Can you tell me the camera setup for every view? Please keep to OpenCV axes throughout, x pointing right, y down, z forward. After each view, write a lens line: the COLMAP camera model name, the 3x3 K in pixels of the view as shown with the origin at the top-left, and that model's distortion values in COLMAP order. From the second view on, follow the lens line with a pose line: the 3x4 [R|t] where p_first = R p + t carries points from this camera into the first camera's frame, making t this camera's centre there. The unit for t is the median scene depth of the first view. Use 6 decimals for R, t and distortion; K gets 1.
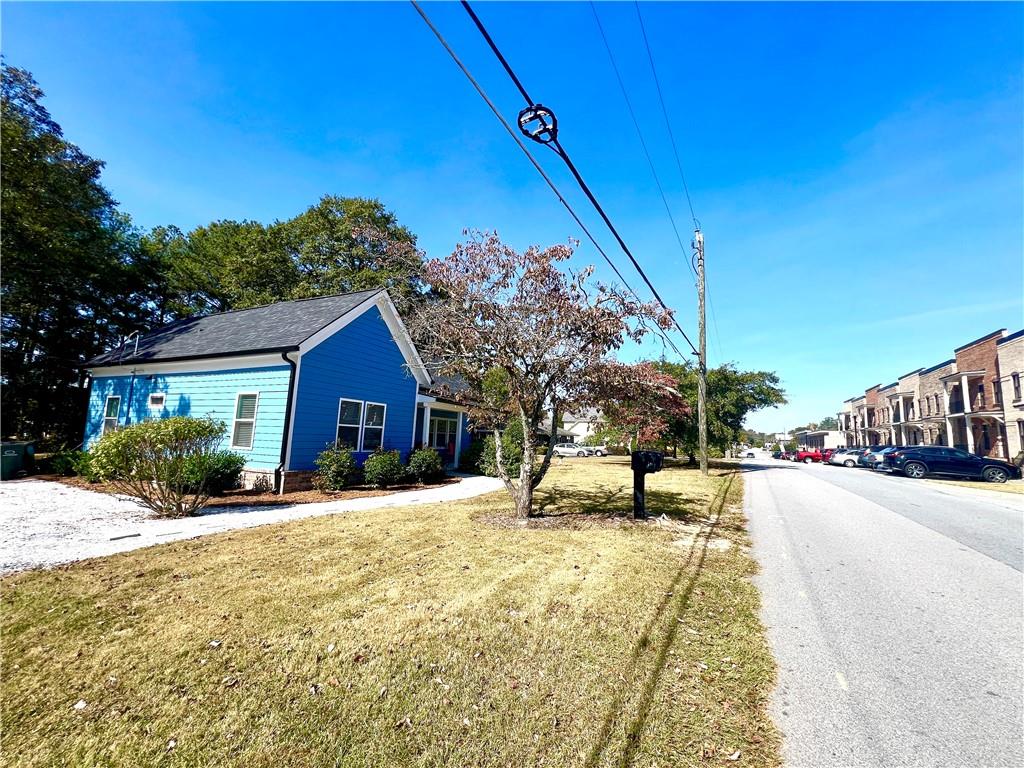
lens RADIAL K [[407.5, 0, 513.1], [0, 407.5, 386.8], [0, 0, 1]] dist [-0.001978, 0.000659]
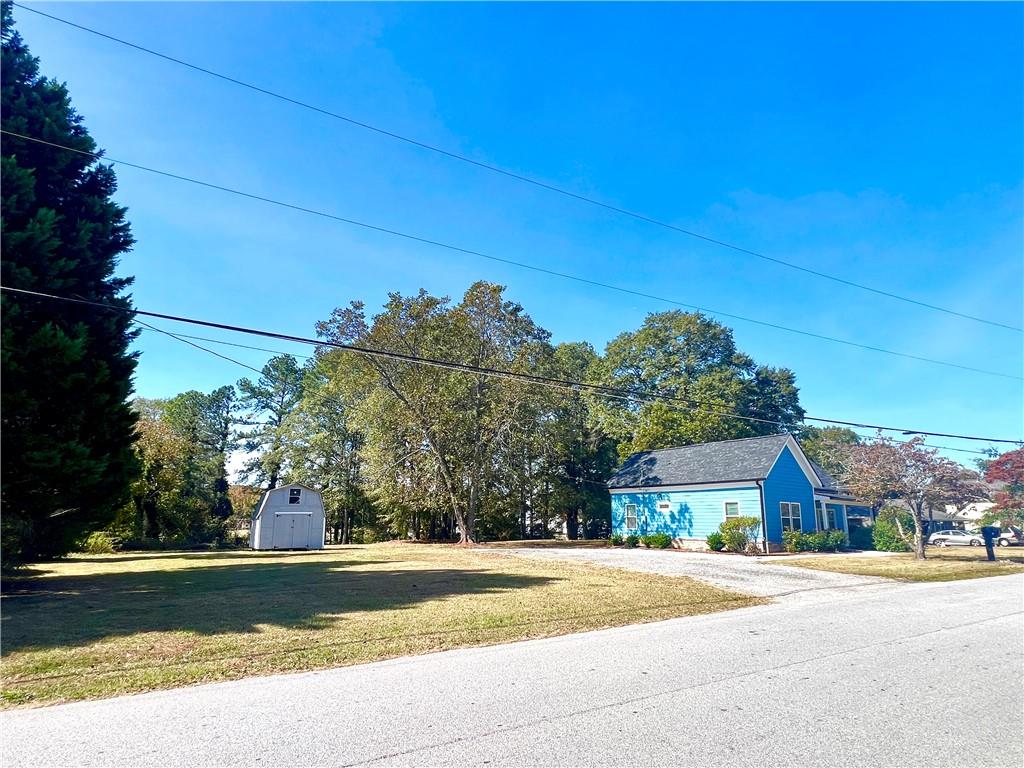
lens RADIAL K [[563.5, 0, 512.0], [0, 563.5, 384.0], [0, 0, 1]] dist [0.005955, 0.001097]
pose [[0.864562, -0.143438, -0.481620, -0.161142], [0.079817, 0.985428, -0.150204, -0.189063], [0.496147, 0.091420, 0.863412, -1.647897]]
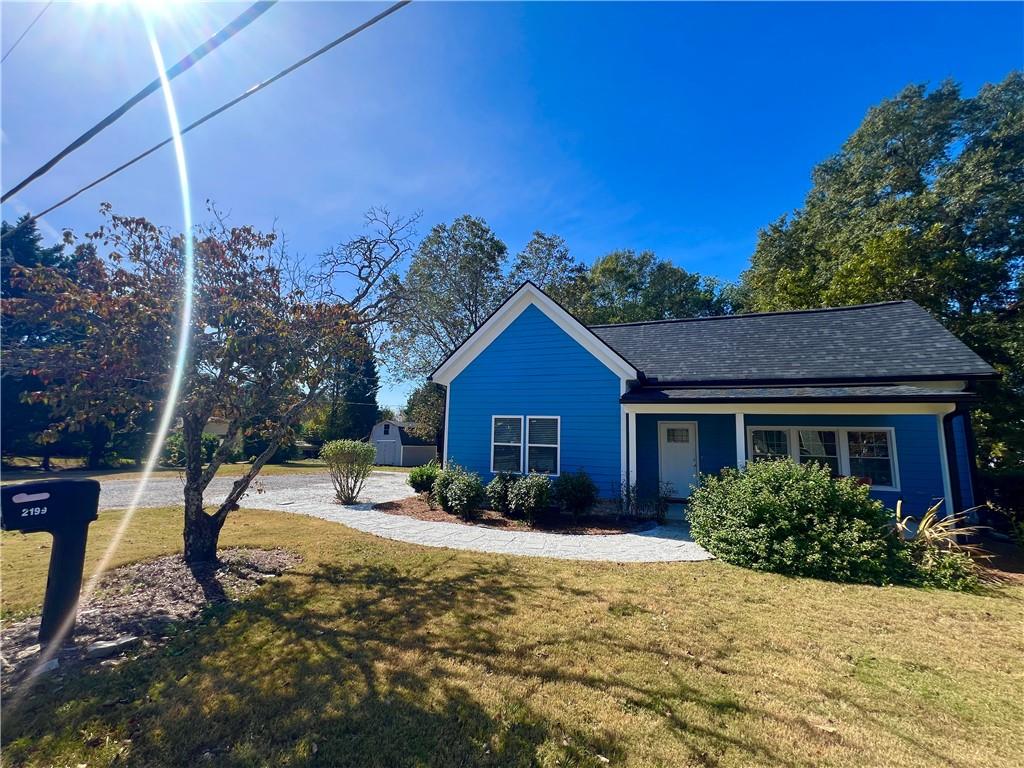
lens RADIAL K [[407.5, 0, 513.1], [0, 407.5, 386.8], [0, 0, 1]] dist [-0.001978, 0.000659]
pose [[0.087132, -0.172543, -0.981141, 0.494247], [0.097135, 0.981665, -0.164009, 0.114303], [0.991450, -0.081013, 0.102294, 0.888227]]
